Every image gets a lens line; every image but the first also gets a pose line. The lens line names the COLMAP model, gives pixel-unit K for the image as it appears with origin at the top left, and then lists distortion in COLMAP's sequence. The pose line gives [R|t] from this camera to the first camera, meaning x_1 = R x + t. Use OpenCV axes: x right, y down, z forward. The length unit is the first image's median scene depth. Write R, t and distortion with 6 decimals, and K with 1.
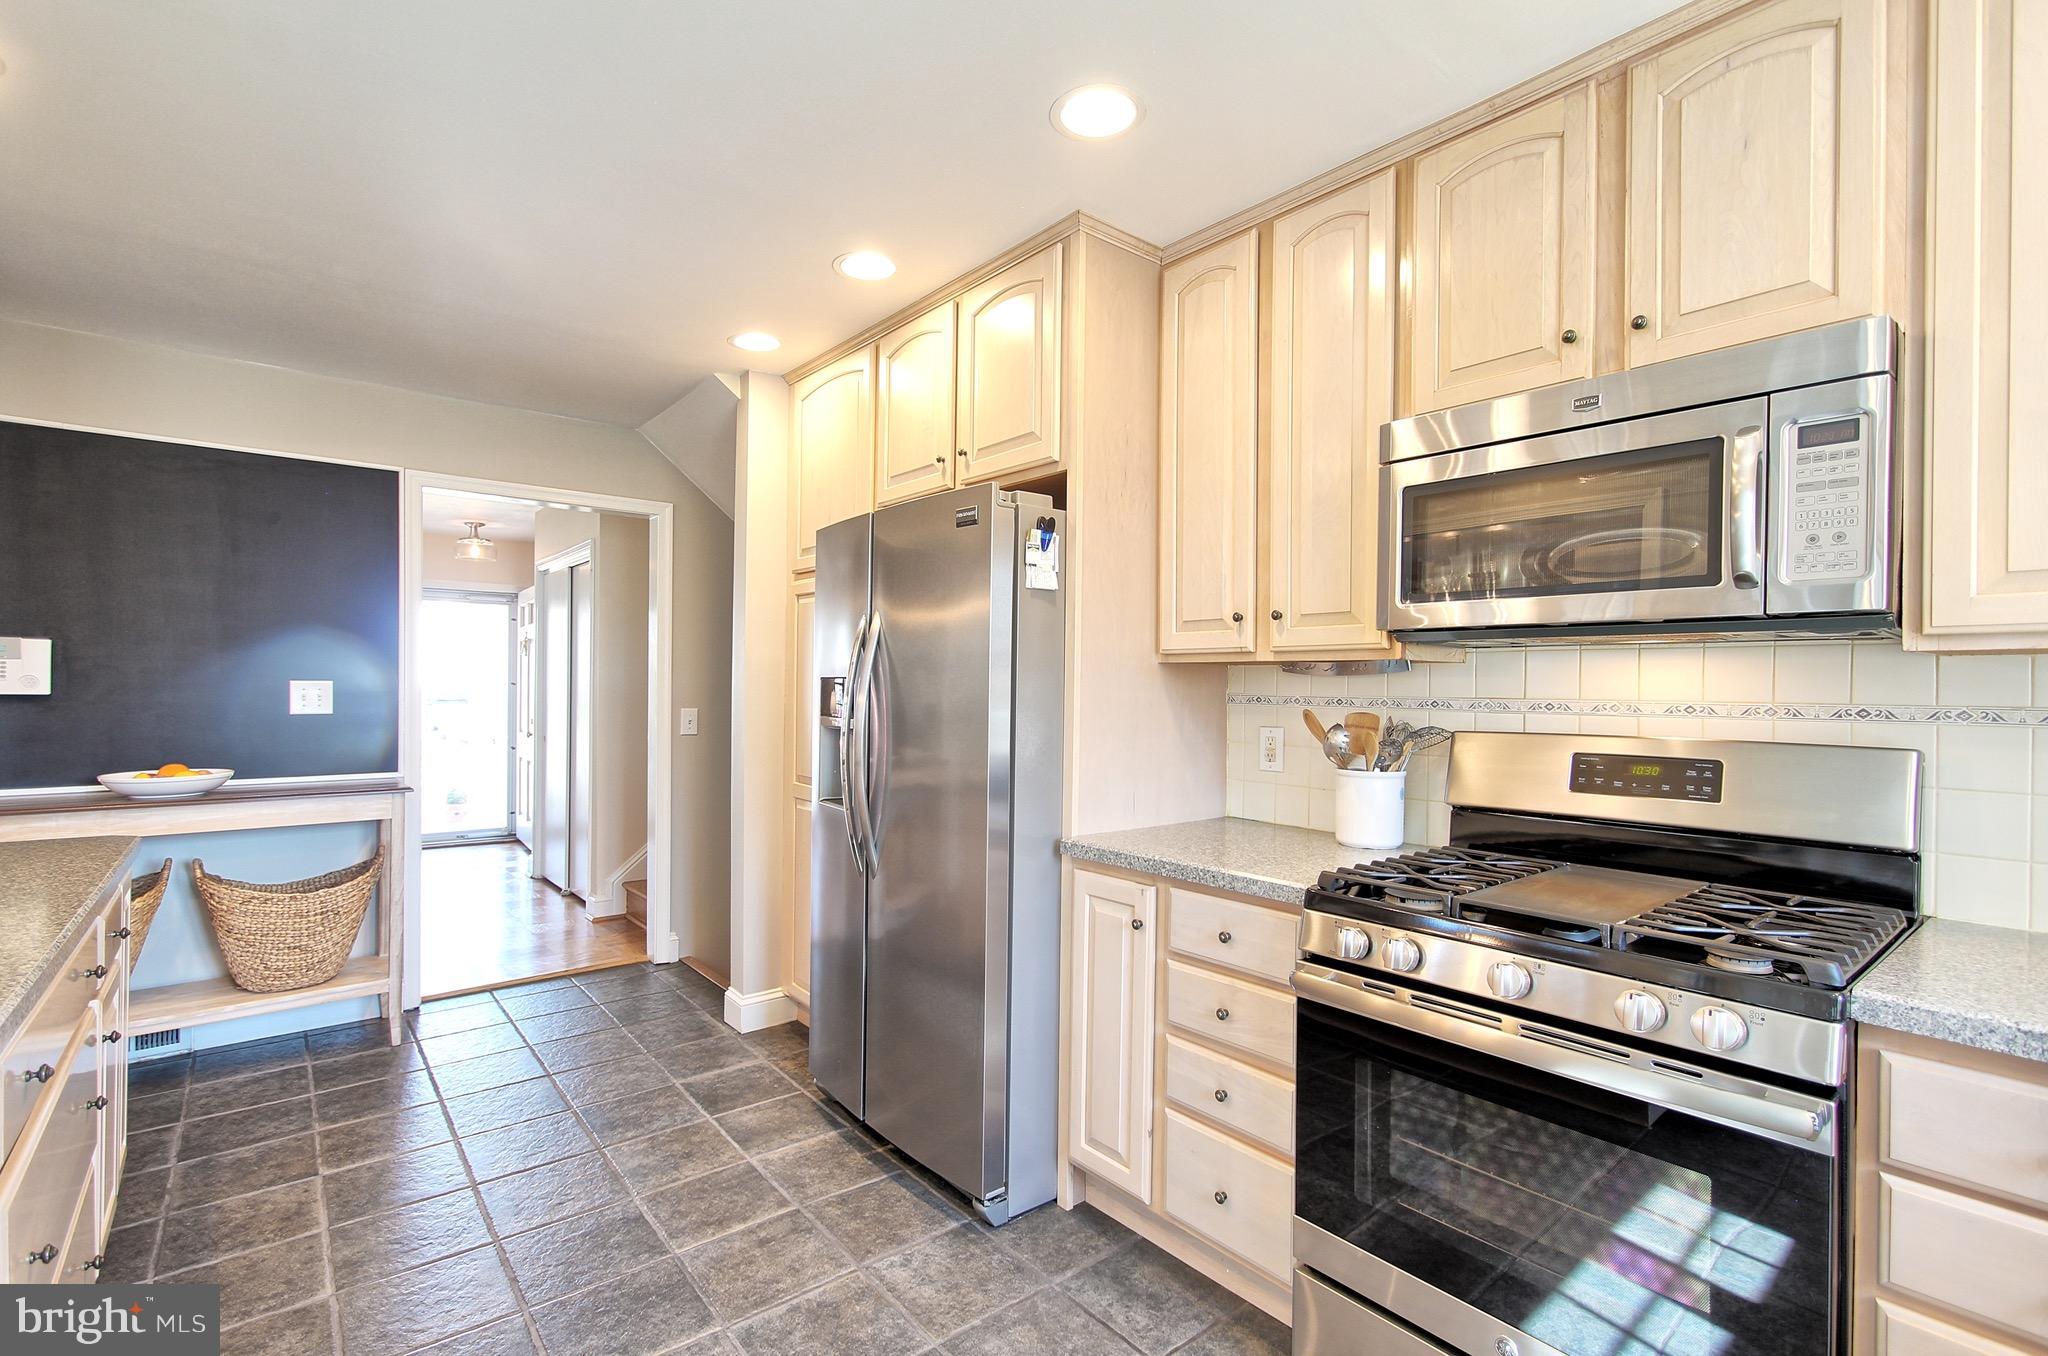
lens RADIAL K [[940.0, 0, 1019.9], [0, 940.0, 688.9], [0, 0, 1]] dist [0.002472, 0.000278]
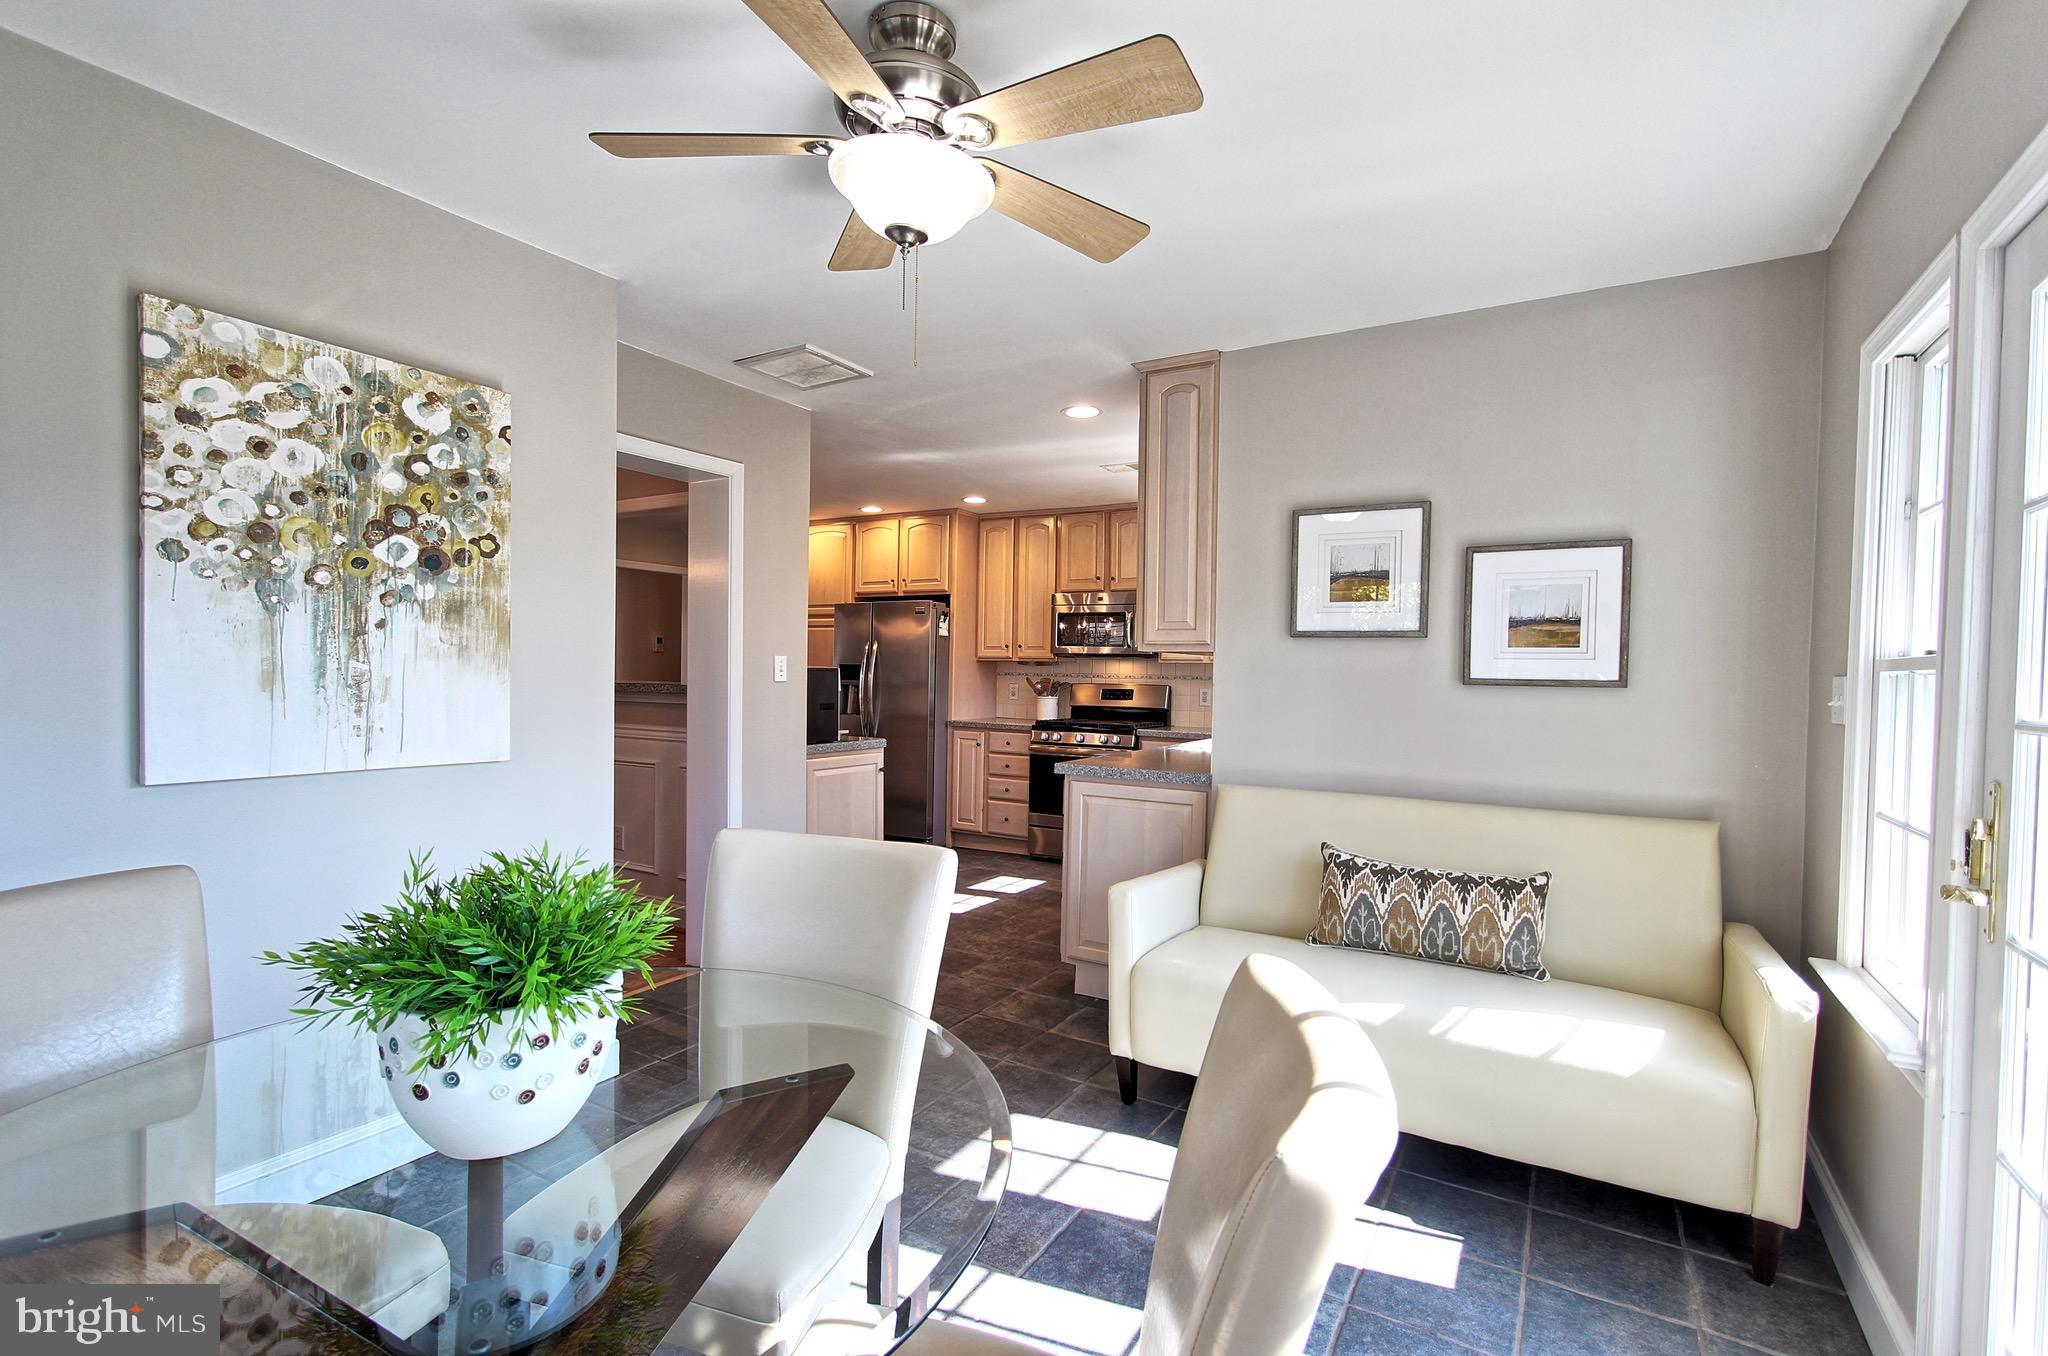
lens RADIAL K [[940.0, 0, 1029.0], [0, 940.0, 683.5], [0, 0, 1]] dist [0.002472, 0.000278]
pose [[0.939979, 0.002146, 0.341226, -0.751636], [-0.007420, 0.999872, 0.014150, -0.000409], [-0.341152, -0.015833, 0.939875, -1.911809]]
